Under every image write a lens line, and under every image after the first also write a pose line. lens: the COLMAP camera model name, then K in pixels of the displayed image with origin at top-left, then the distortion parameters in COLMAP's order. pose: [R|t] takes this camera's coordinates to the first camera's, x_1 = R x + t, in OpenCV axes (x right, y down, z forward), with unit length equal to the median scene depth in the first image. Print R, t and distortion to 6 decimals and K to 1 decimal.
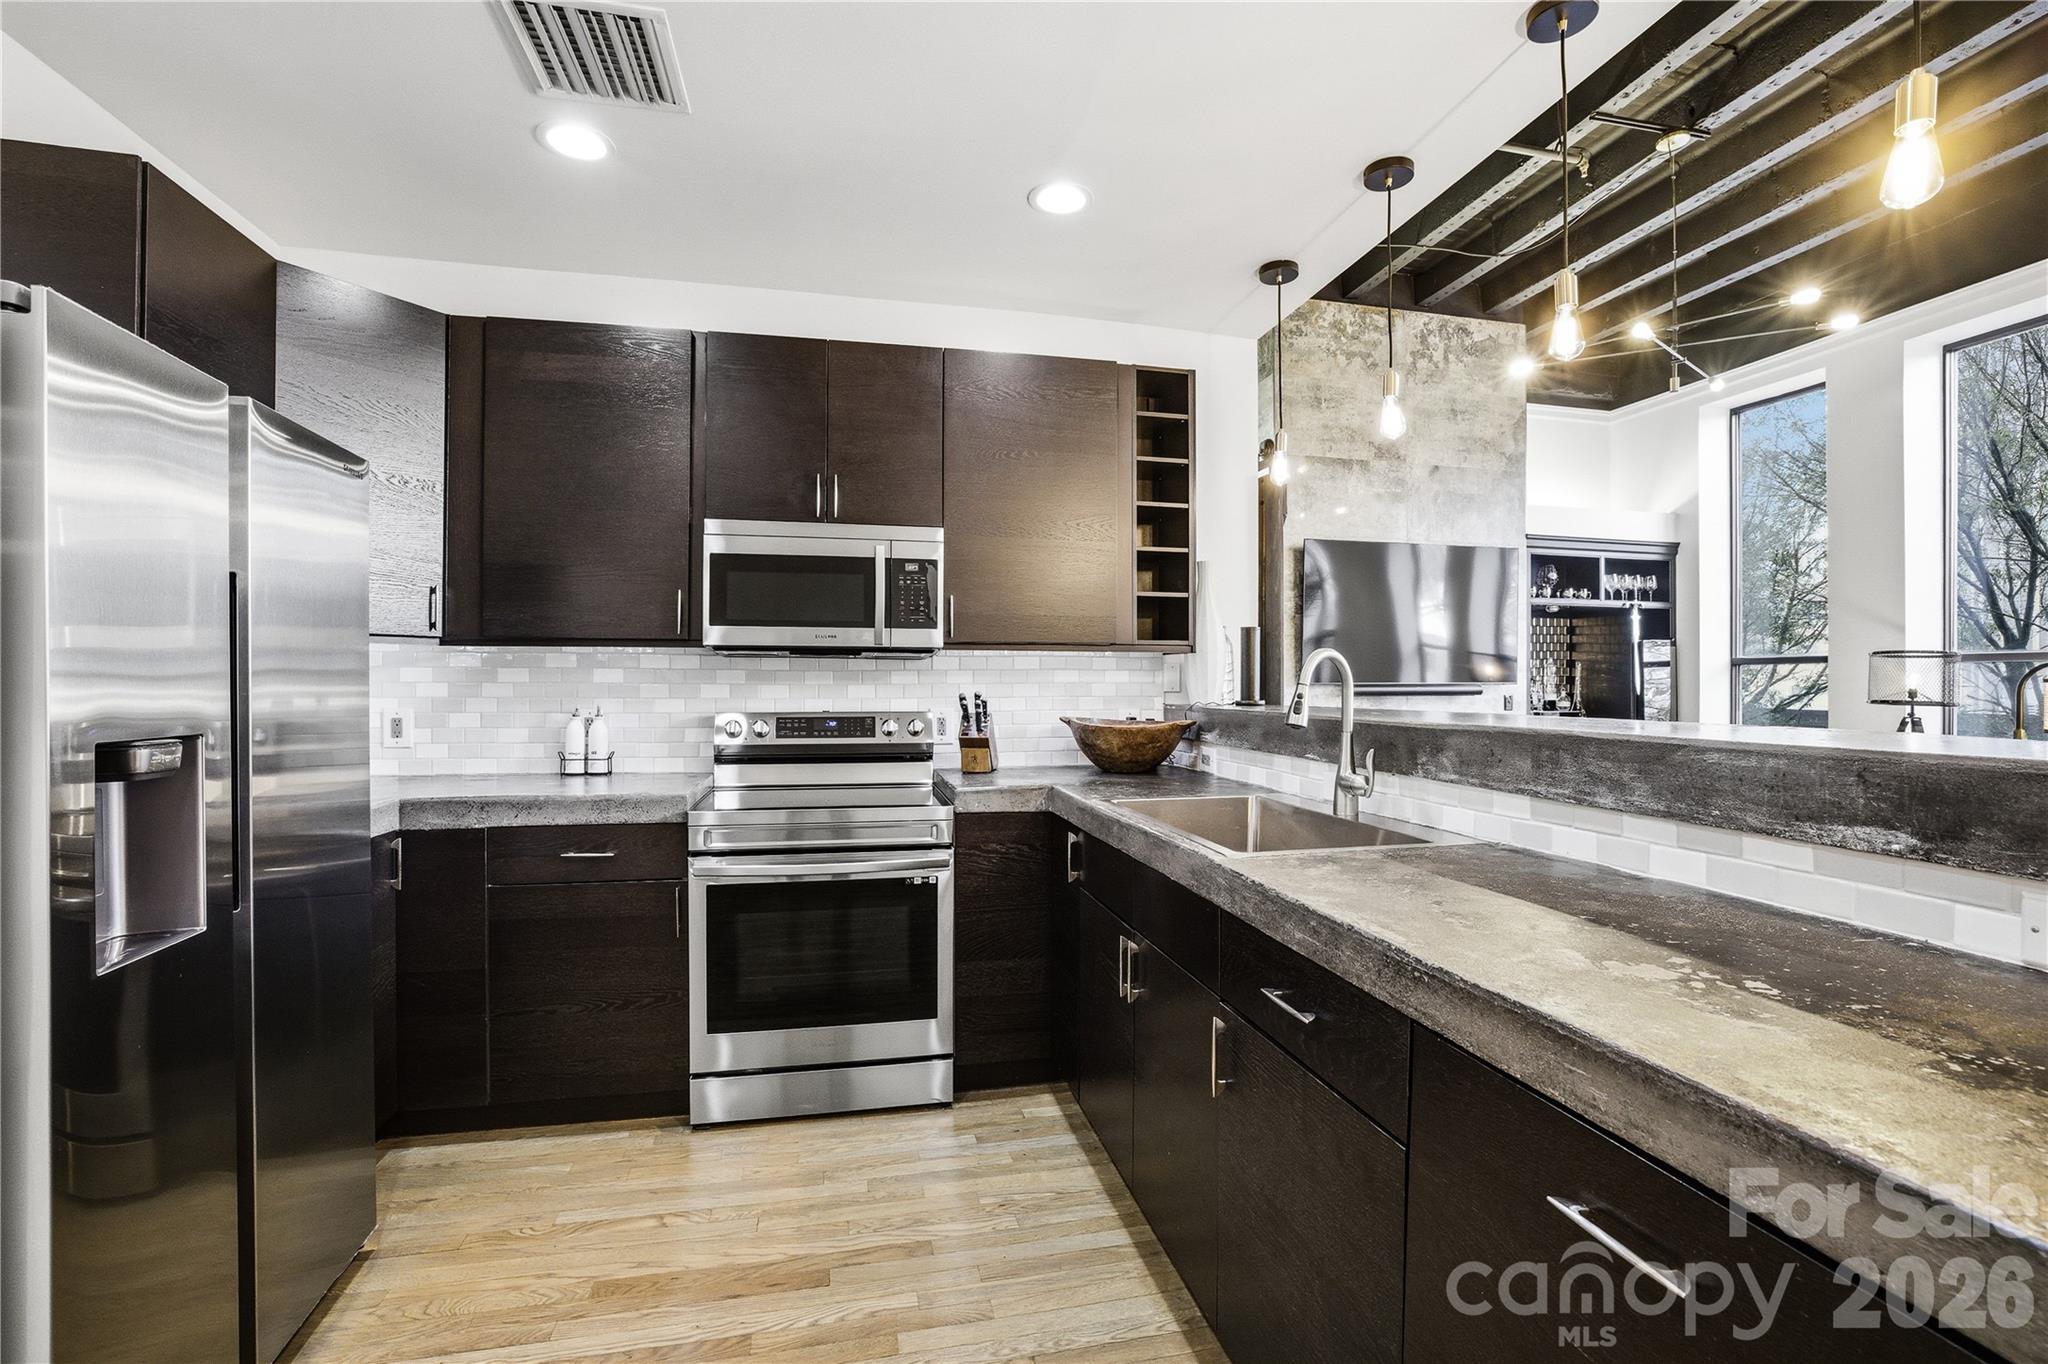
lens RADIAL K [[875.8, 0, 1053.9], [0, 875.8, 684.5], [0, 0, 1]] dist [-0.036216, 0.010394]
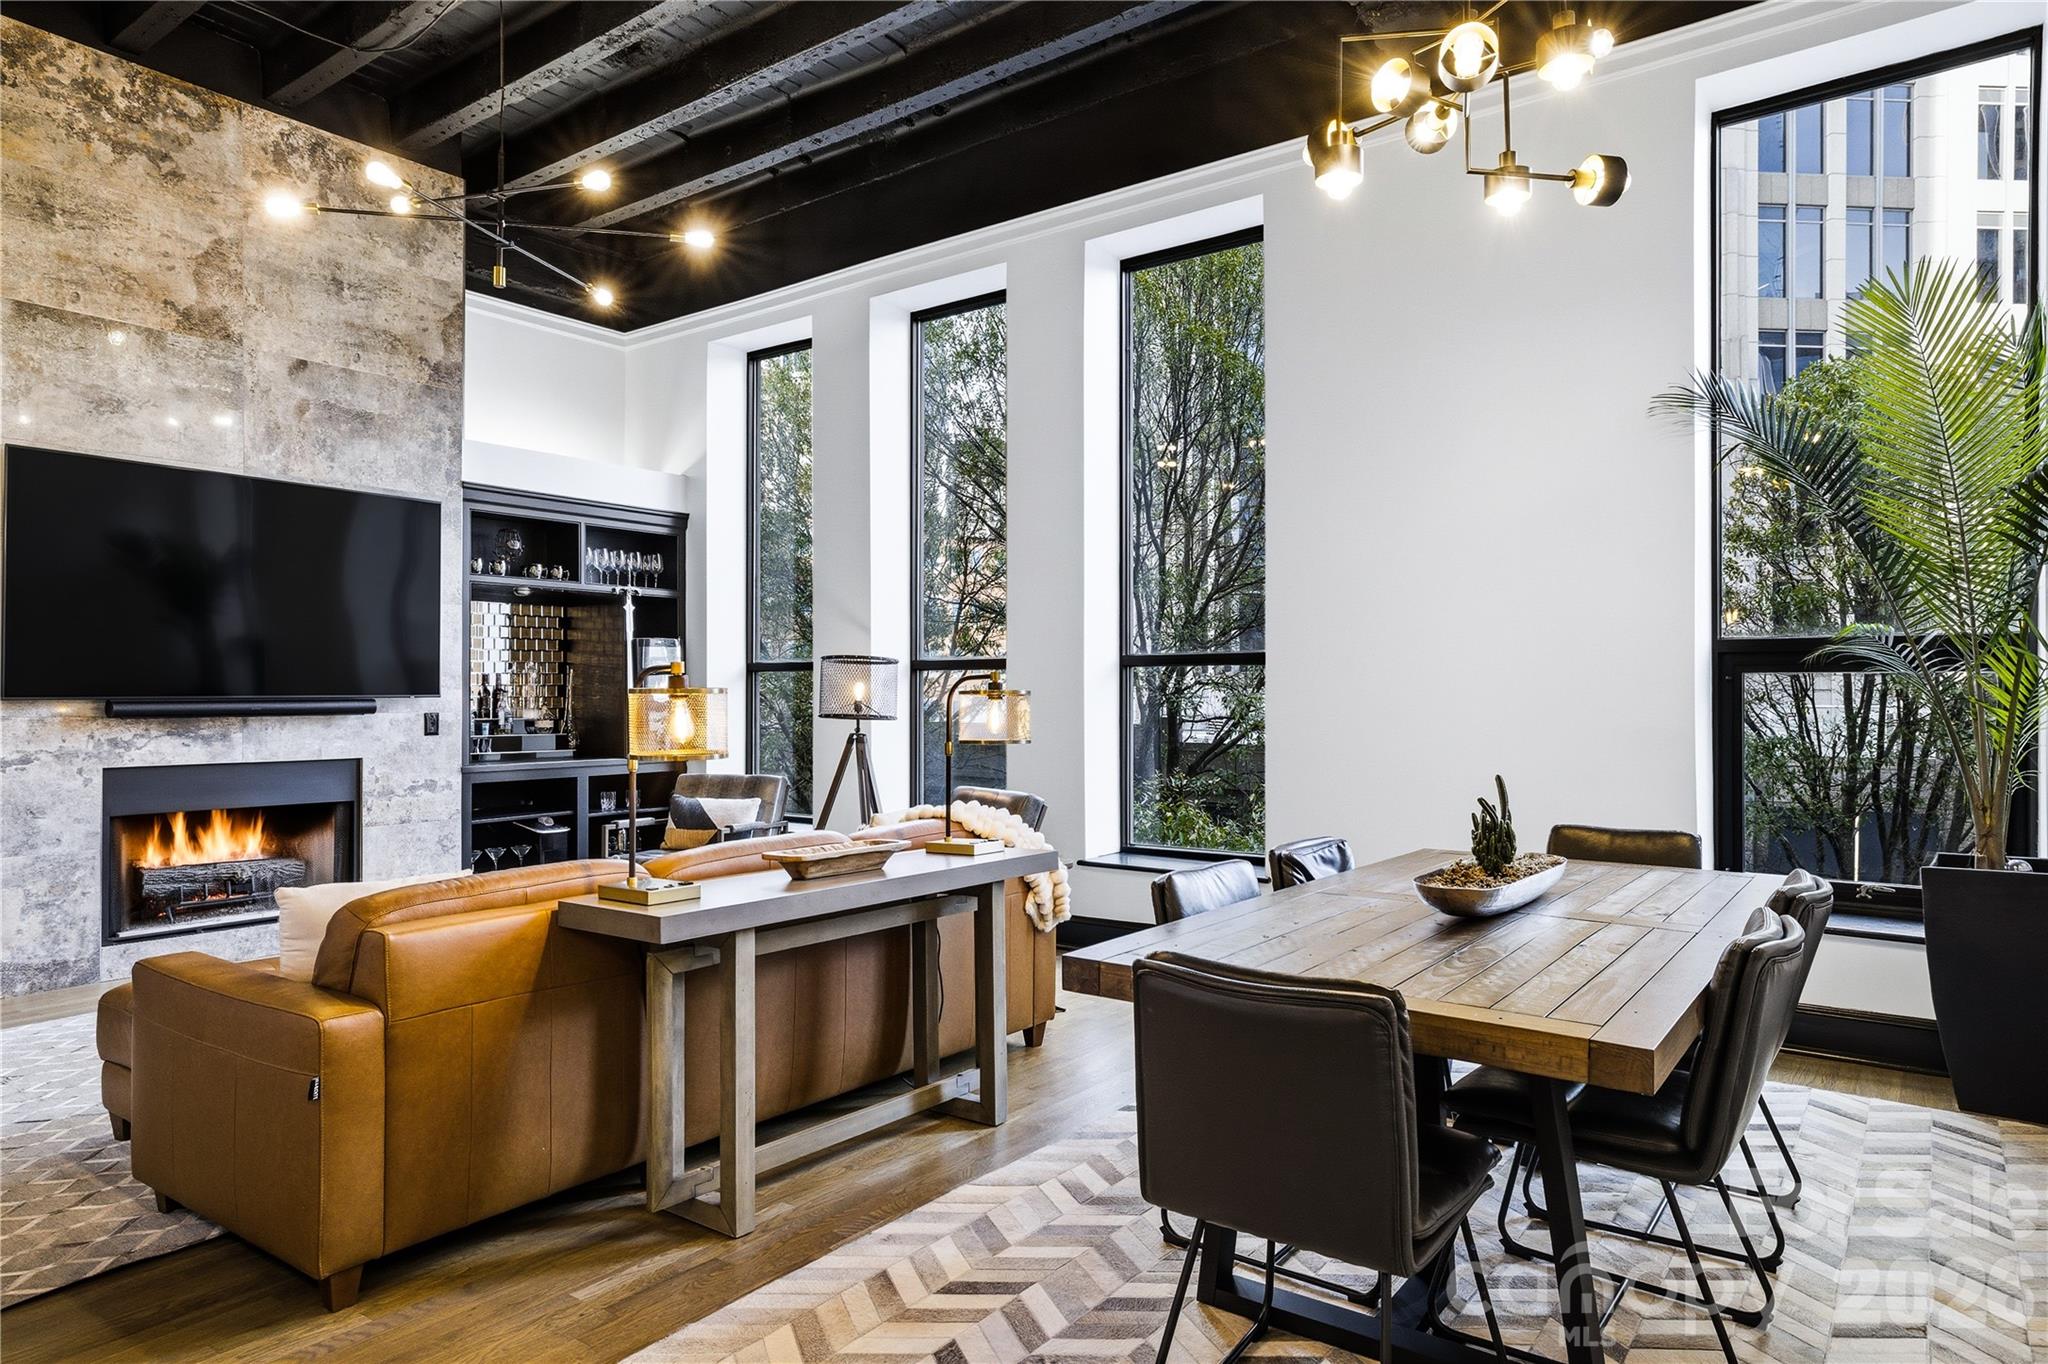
lens RADIAL K [[1201.7, 0, 1038.7], [0, 1201.7, 699.3], [0, 0, 1]] dist [-0.016209, 0.013701]
pose [[0.763978, -0.005072, 0.645222, 0.554464], [0.003992, 0.999987, 0.003134, 0.001099], [-0.645229, 0.000182, 0.763989, -0.068470]]
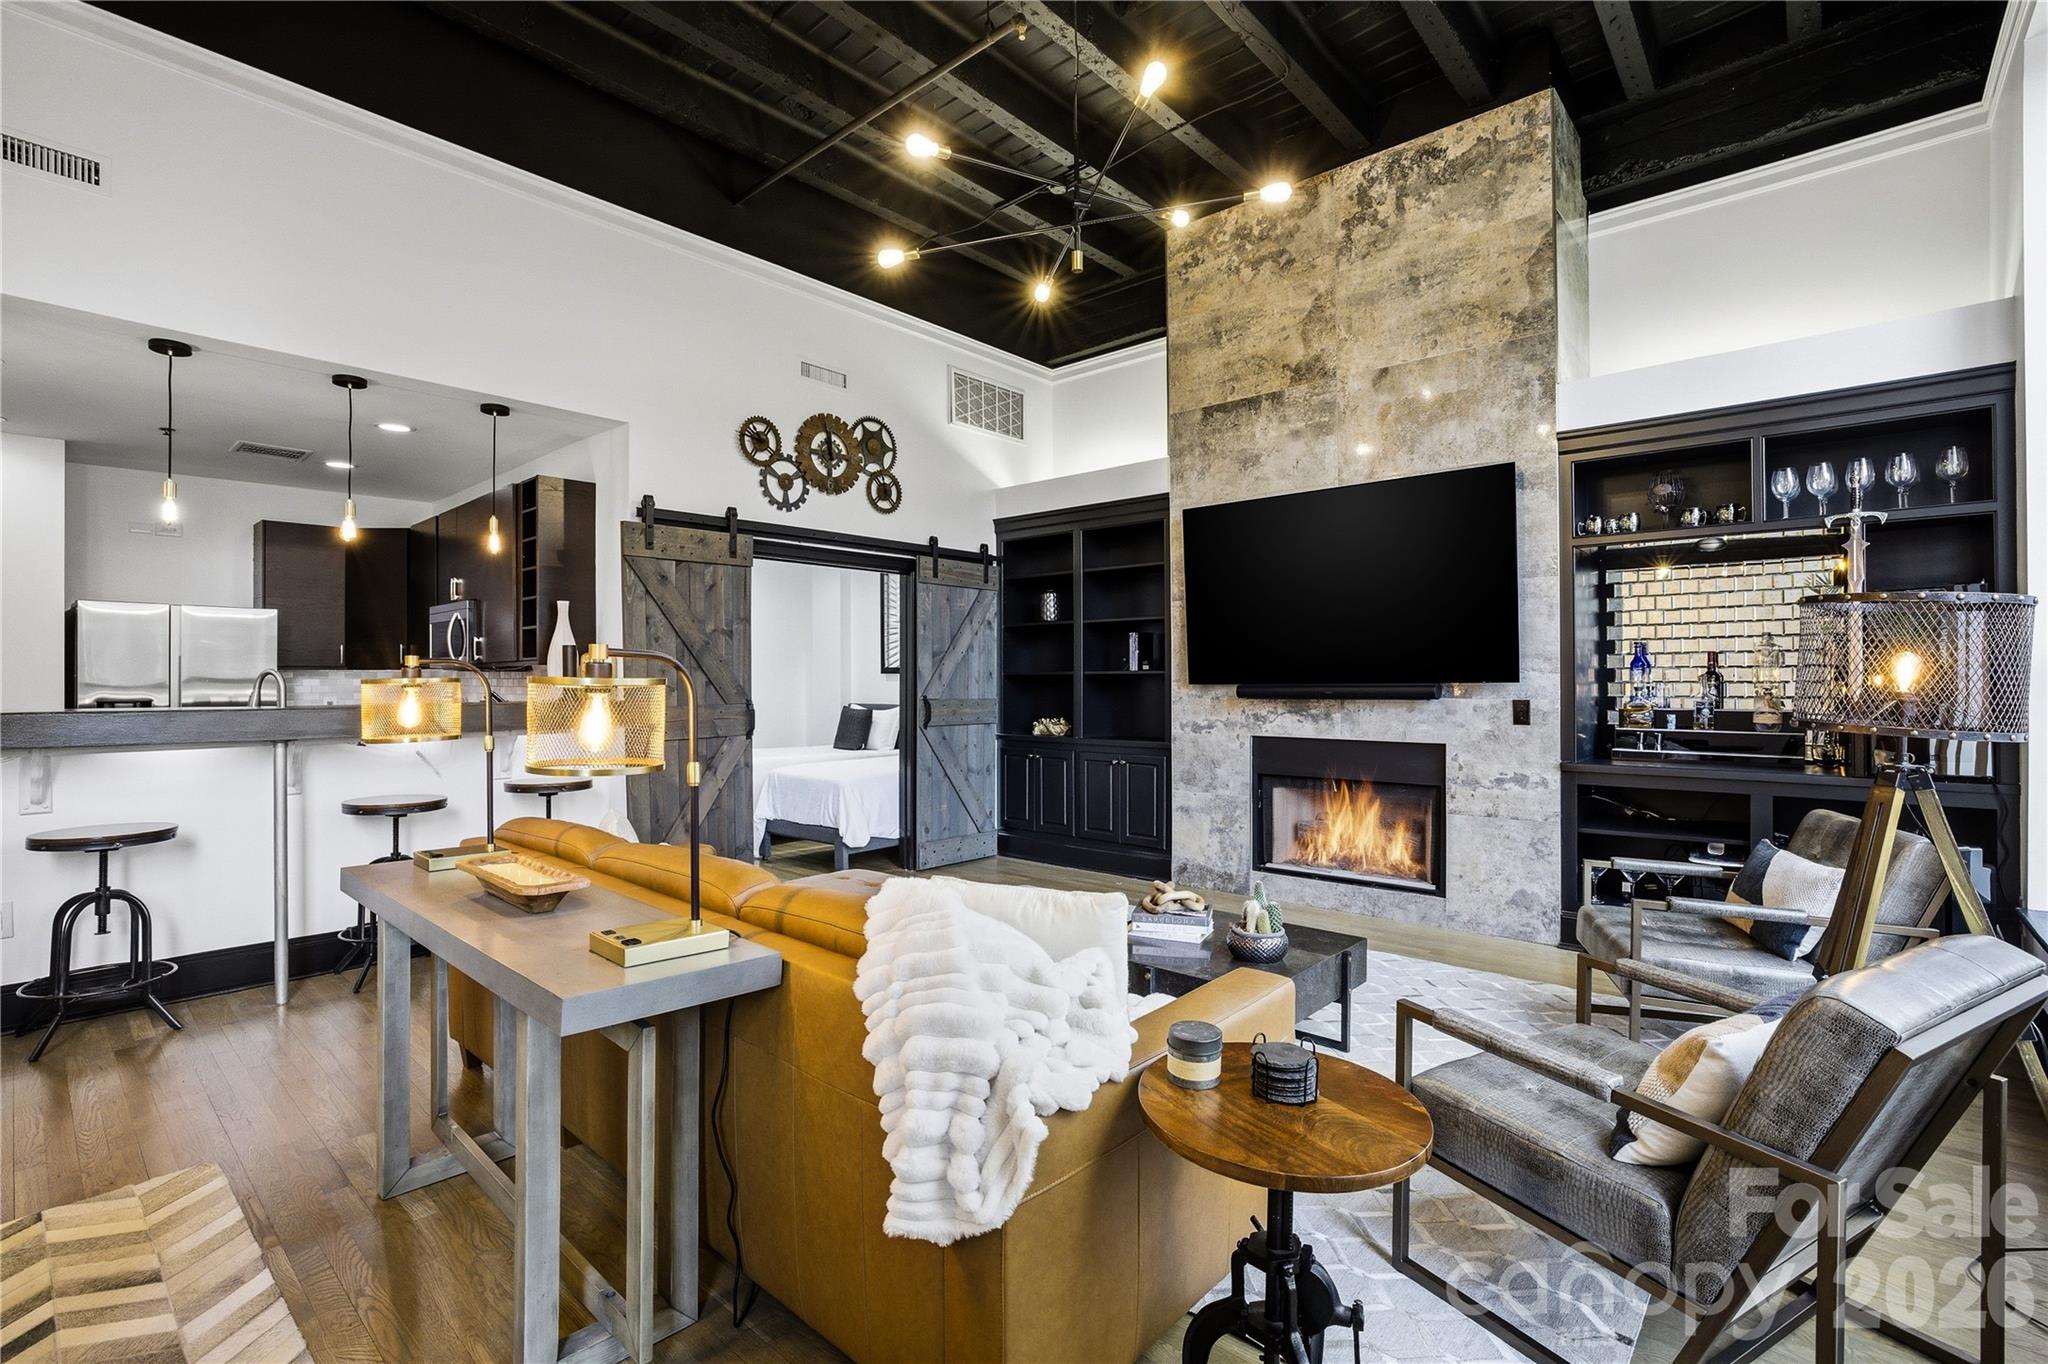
lens RADIAL K [[913.4, 0, 1009.6], [0, 913.4, 676.3], [0, 0, 1]] dist [-0.026153, 0.000333]
pose [[0.583038, -0.007392, -0.812411, 1.670727], [0.001799, 0.999968, -0.007807, -0.000257], [0.812443, 0.003091, 0.583033, 0.654414]]
